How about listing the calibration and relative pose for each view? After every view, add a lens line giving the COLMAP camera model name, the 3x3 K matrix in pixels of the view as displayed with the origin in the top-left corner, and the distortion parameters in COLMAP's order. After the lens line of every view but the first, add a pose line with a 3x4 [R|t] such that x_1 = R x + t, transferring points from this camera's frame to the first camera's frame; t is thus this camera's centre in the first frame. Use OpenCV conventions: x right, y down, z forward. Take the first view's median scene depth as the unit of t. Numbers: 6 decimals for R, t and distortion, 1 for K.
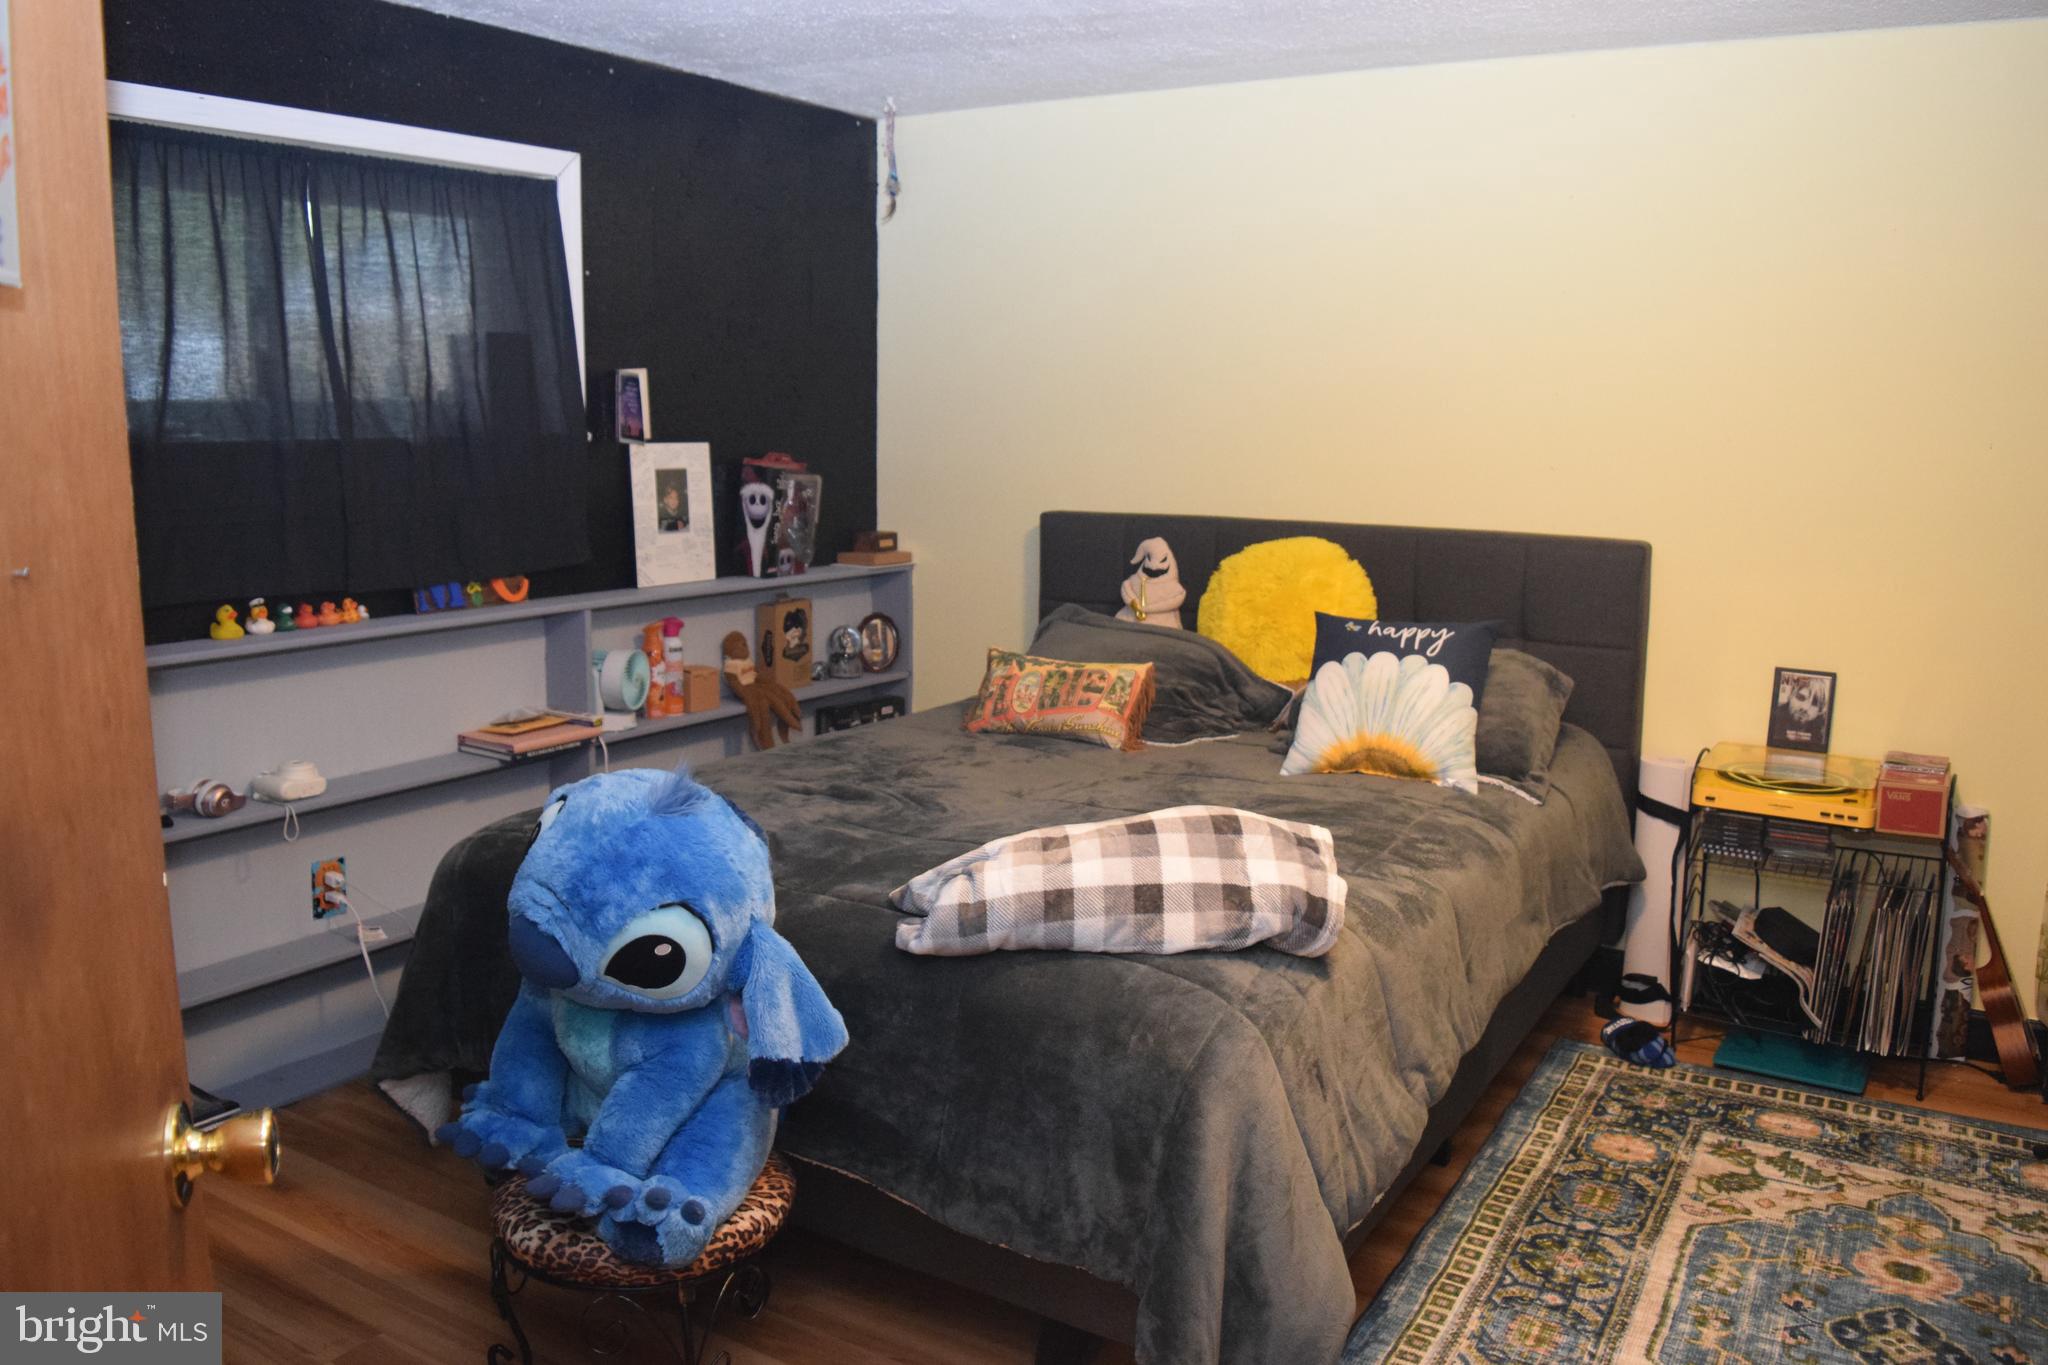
lens RADIAL K [[1599.6, 0, 1022.4], [0, 1599.6, 687.1], [0, 0, 1]] dist [-0.096079, 0.025167]
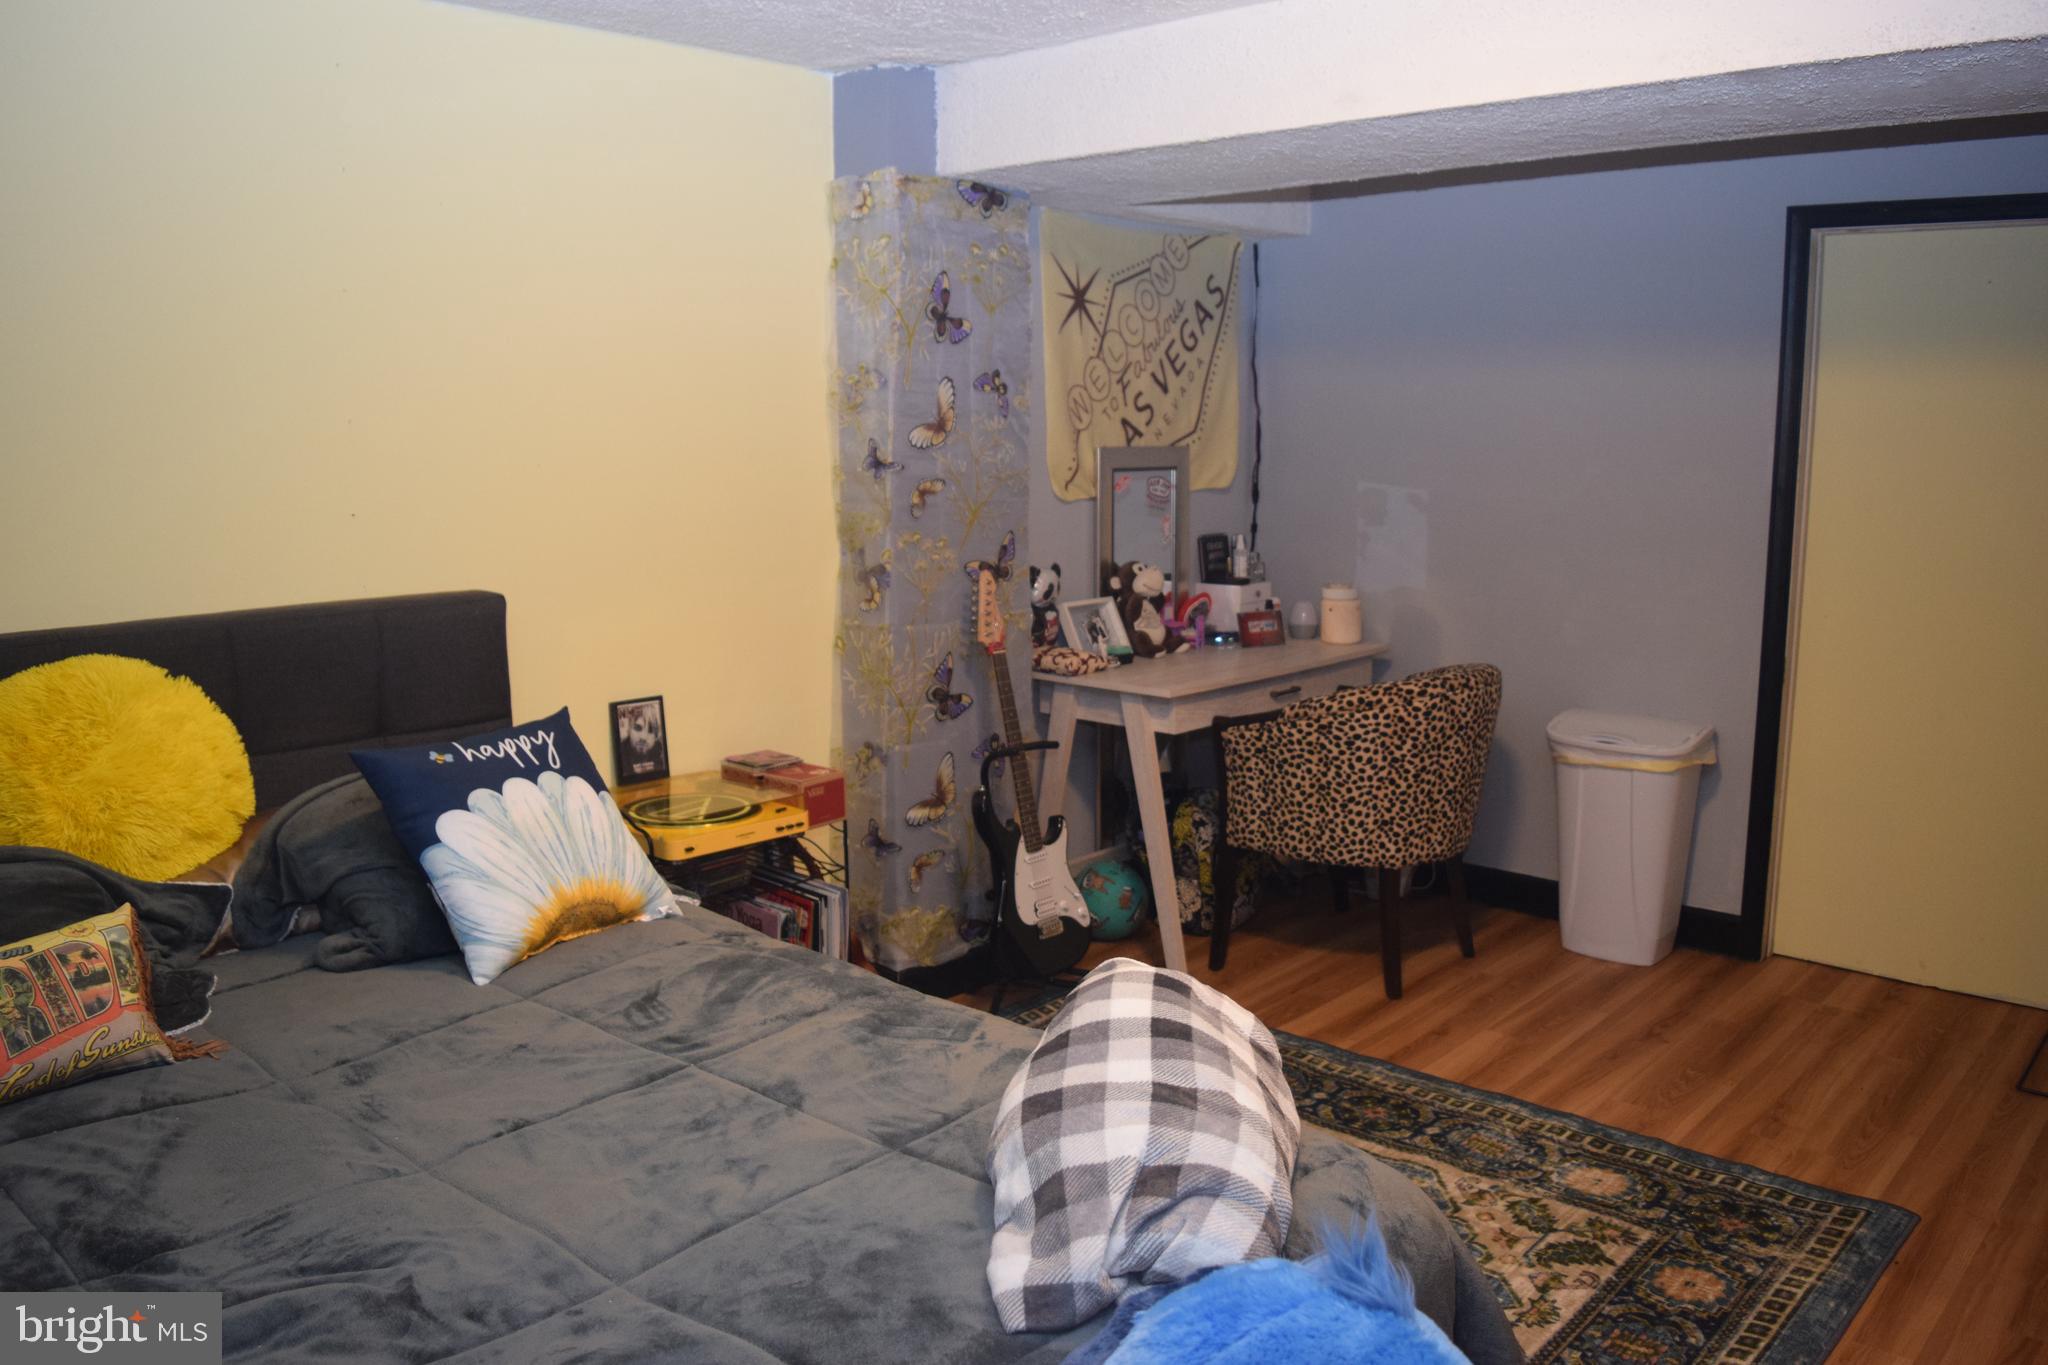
lens RADIAL K [[1599.6, 0, 1022.4], [0, 1599.6, 682.6], [0, 0, 1]] dist [-0.096079, 0.025167]
pose [[0.187723, -0.175793, 0.966363, -0.393215], [0.180420, 0.973285, 0.142004, -0.116164], [-0.965510, 0.147693, 0.214424, 0.561205]]
